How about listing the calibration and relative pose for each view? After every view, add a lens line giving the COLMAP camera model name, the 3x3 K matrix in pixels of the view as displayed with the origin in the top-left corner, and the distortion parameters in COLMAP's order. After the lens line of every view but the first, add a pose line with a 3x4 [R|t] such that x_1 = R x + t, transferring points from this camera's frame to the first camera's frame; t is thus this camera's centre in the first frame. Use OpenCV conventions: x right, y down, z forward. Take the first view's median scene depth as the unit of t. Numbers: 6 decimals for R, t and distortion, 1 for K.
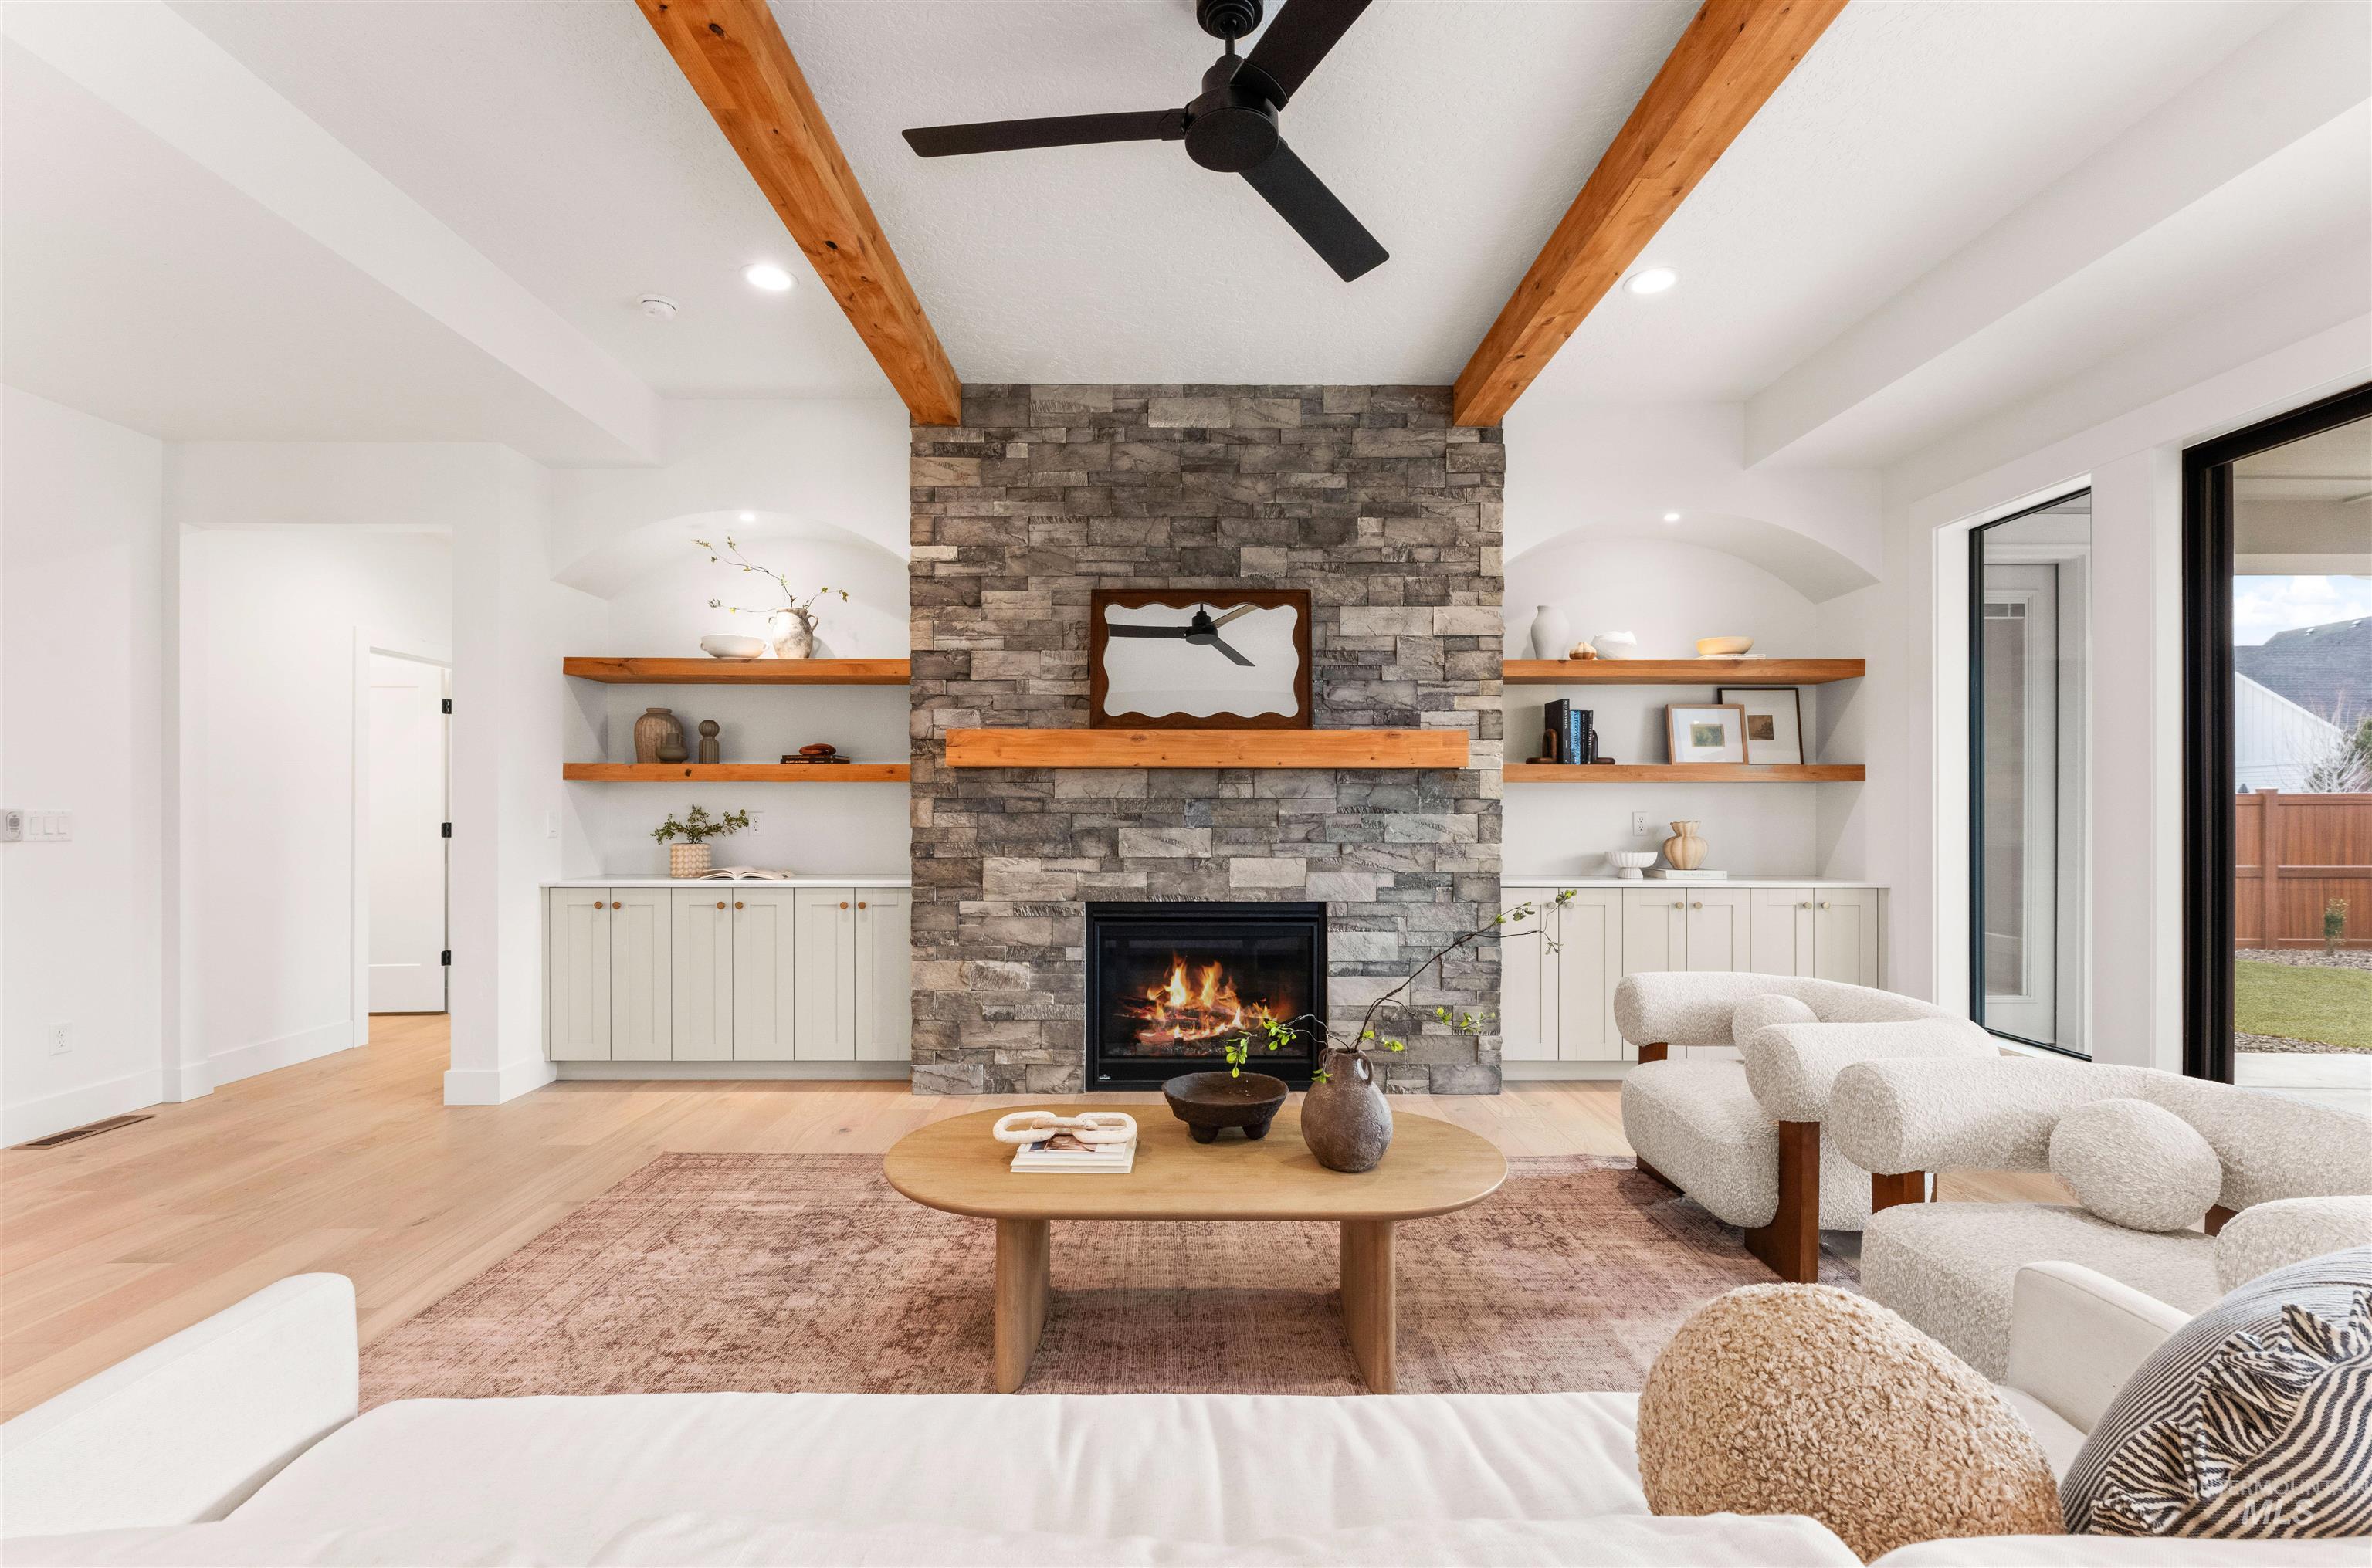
lens RADIAL K [[1002.4, 0, 1177.4], [0, 1002.4, 810.9], [0, 0, 1]] dist [0.000239, -0.000080]
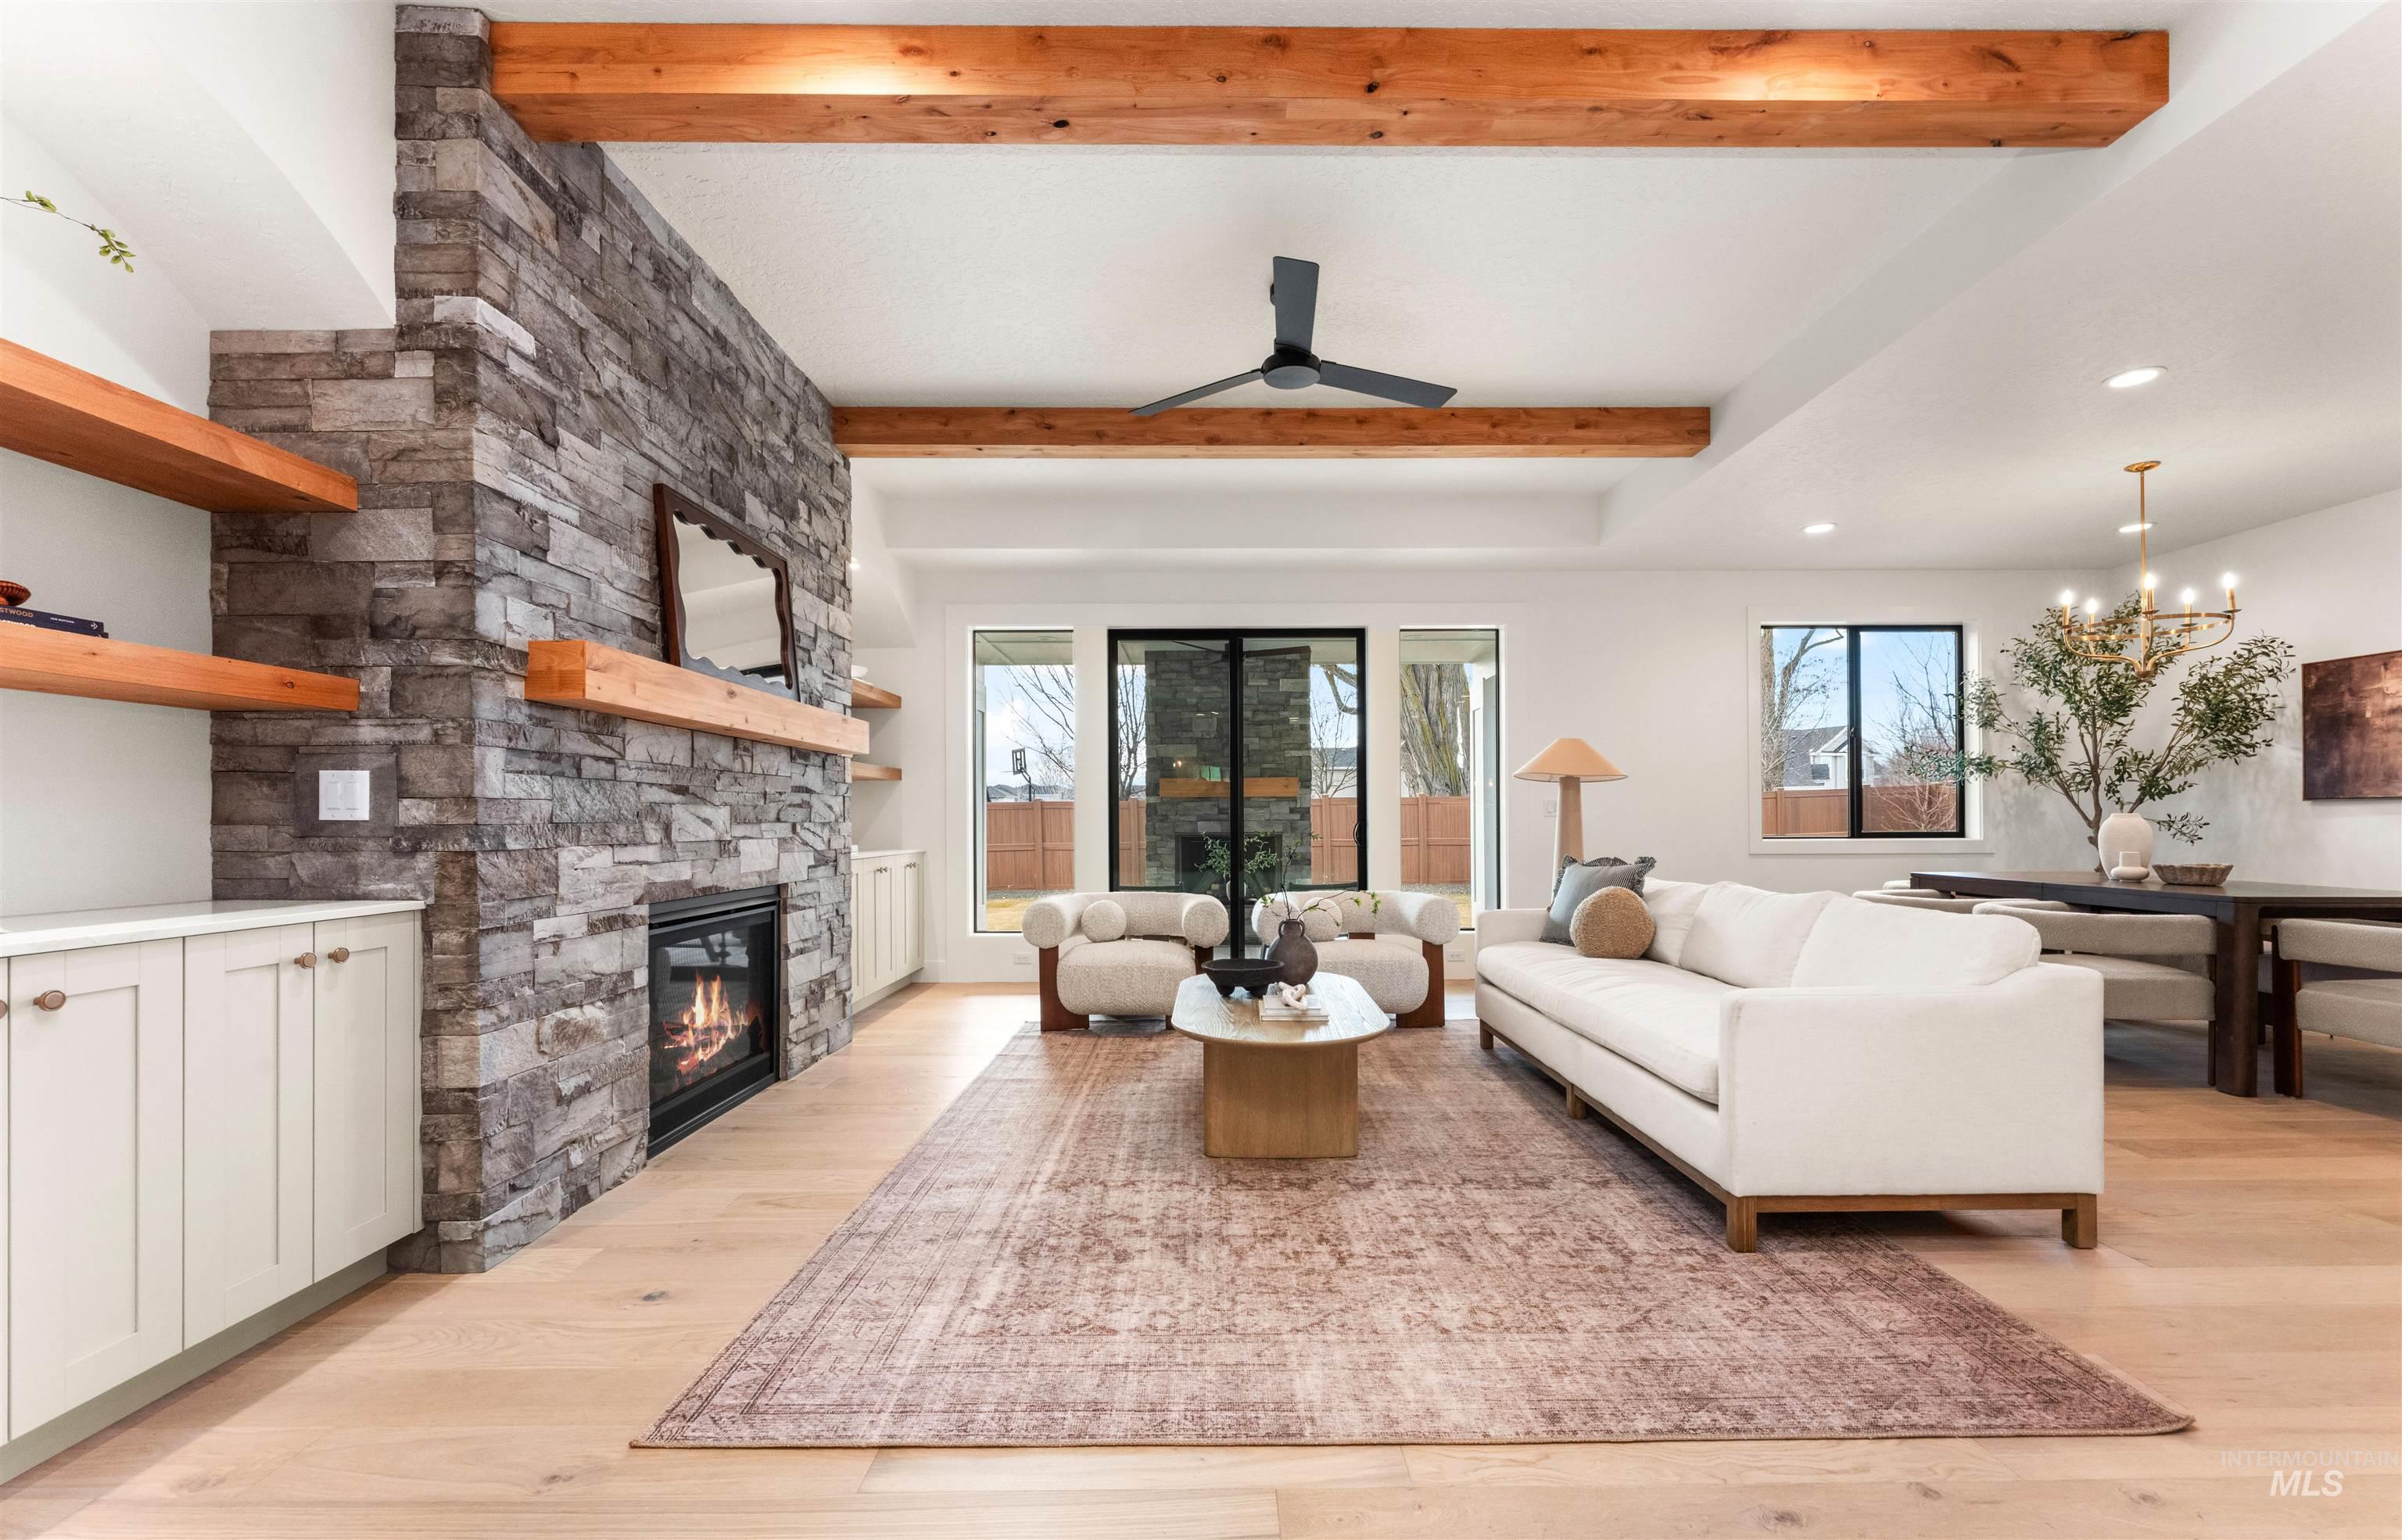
lens RADIAL K [[996.3, 0, 1212.7], [0, 996.3, 817.8], [0, 0, 1]] dist [-0.001183, -0.000308]
pose [[-0.003881, 0.001518, 0.999991, -0.823087], [0.005266, 0.999985, -0.001498, 0.030926], [-0.999979, 0.005260, -0.003889, 0.590936]]
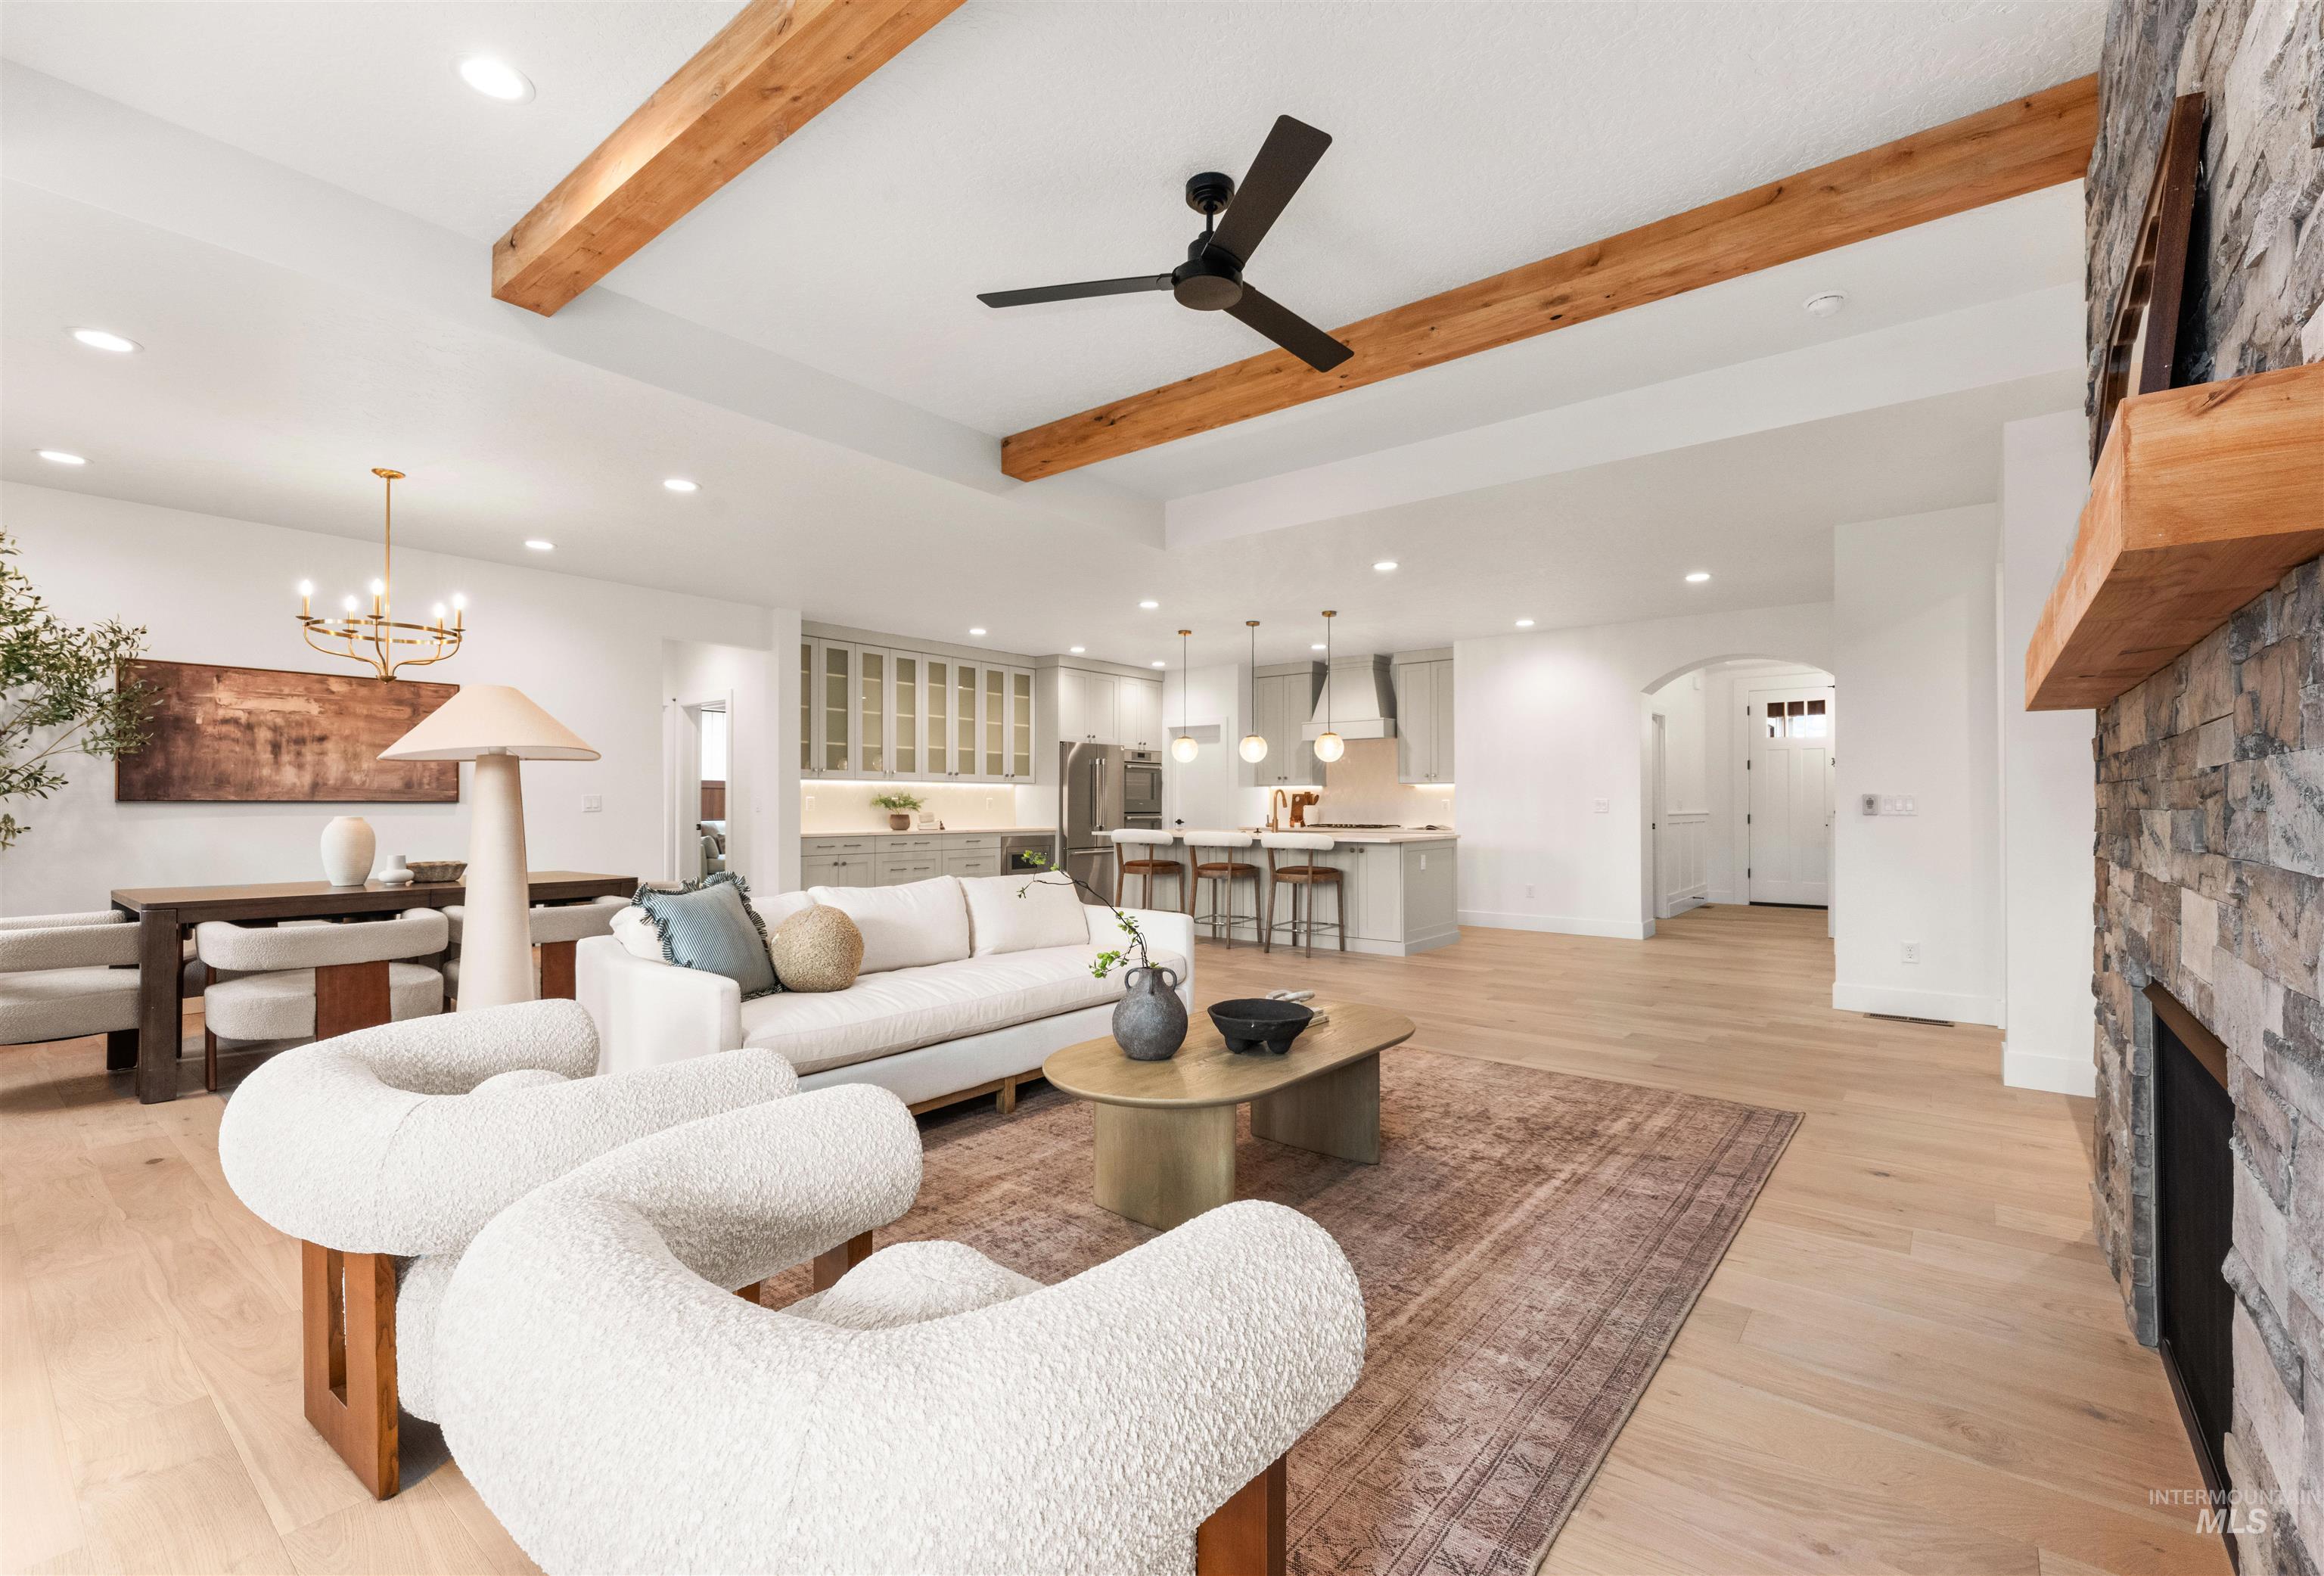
lens RADIAL K [[1001.8, 0, 1174.6], [0, 1001.8, 797.3], [0, 0, 1]] dist [0.000558, -0.000387]
pose [[-0.621284, -0.008858, -0.783536, 0.591767], [-0.001559, 0.999948, -0.010068, 0.018670], [0.783584, -0.005034, -0.621265, 0.936983]]
